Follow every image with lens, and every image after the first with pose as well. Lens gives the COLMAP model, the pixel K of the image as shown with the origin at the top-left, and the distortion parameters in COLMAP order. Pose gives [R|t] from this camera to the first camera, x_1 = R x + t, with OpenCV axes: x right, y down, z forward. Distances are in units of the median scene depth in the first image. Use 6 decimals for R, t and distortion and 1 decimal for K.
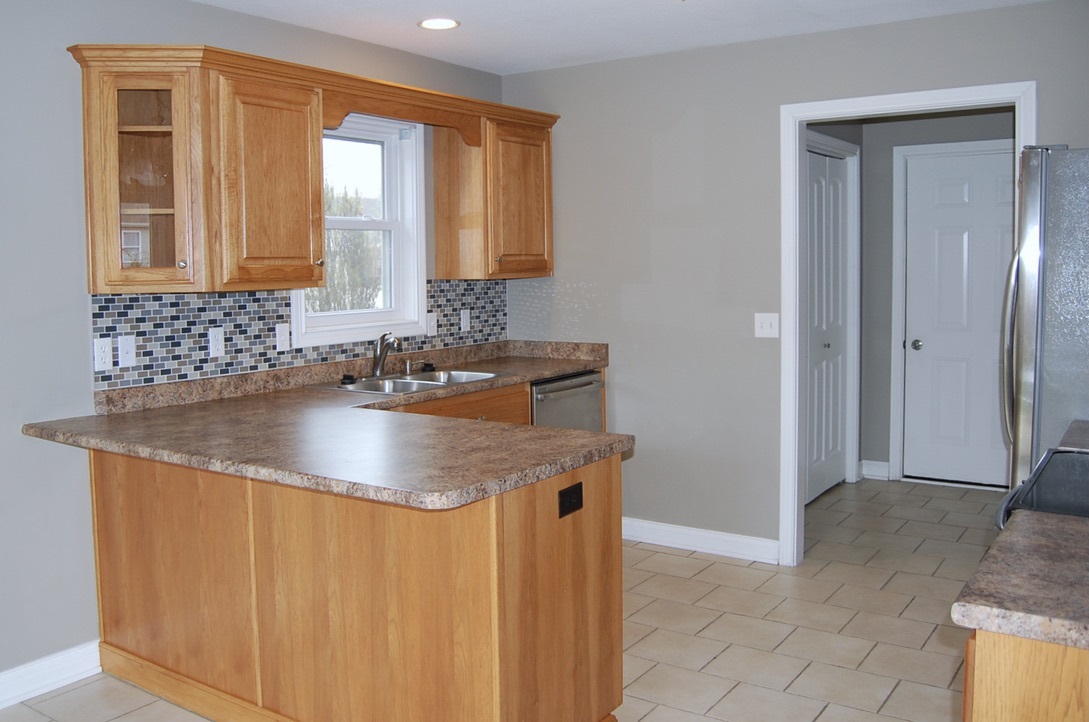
lens RADIAL K [[904.5, 0, 520.1], [0, 904.5, 319.1], [0, 0, 1]] dist [-0.087001, 0.034140]
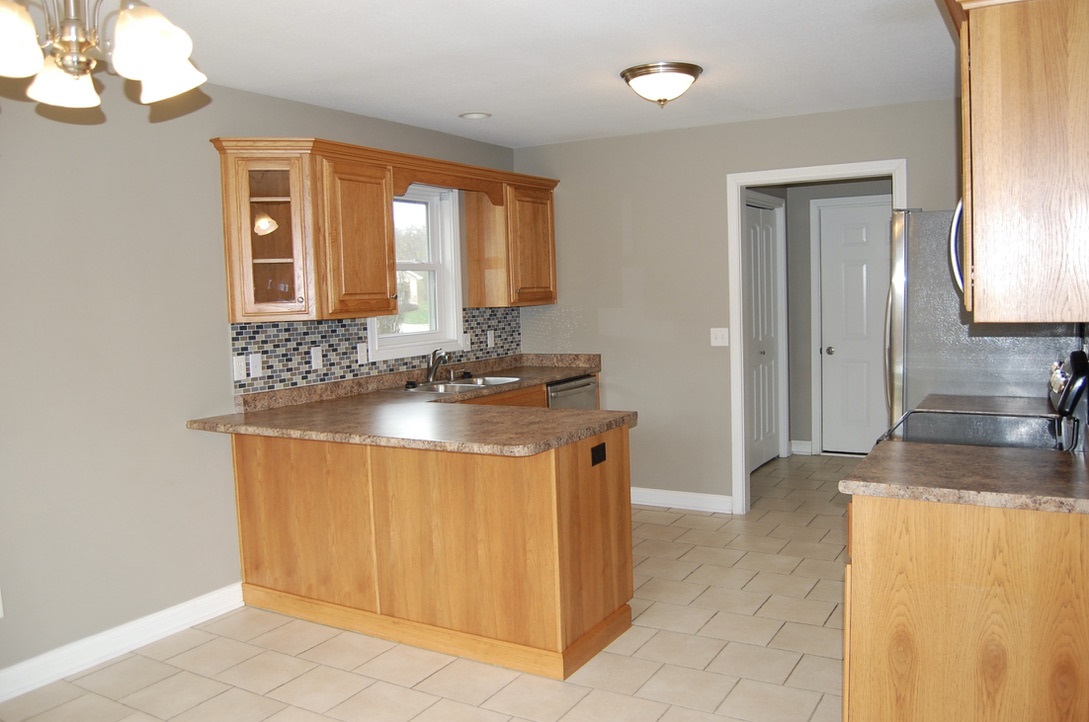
lens RADIAL K [[904.5, 0, 545.0], [0, 904.5, 358.1], [0, 0, 1]] dist [-0.087001, 0.034140]
pose [[0.995034, -0.024168, 0.096559, -0.133438], [0.022853, 0.999631, 0.014704, 0.014479], [-0.096878, -0.012425, 0.995219, -0.365678]]
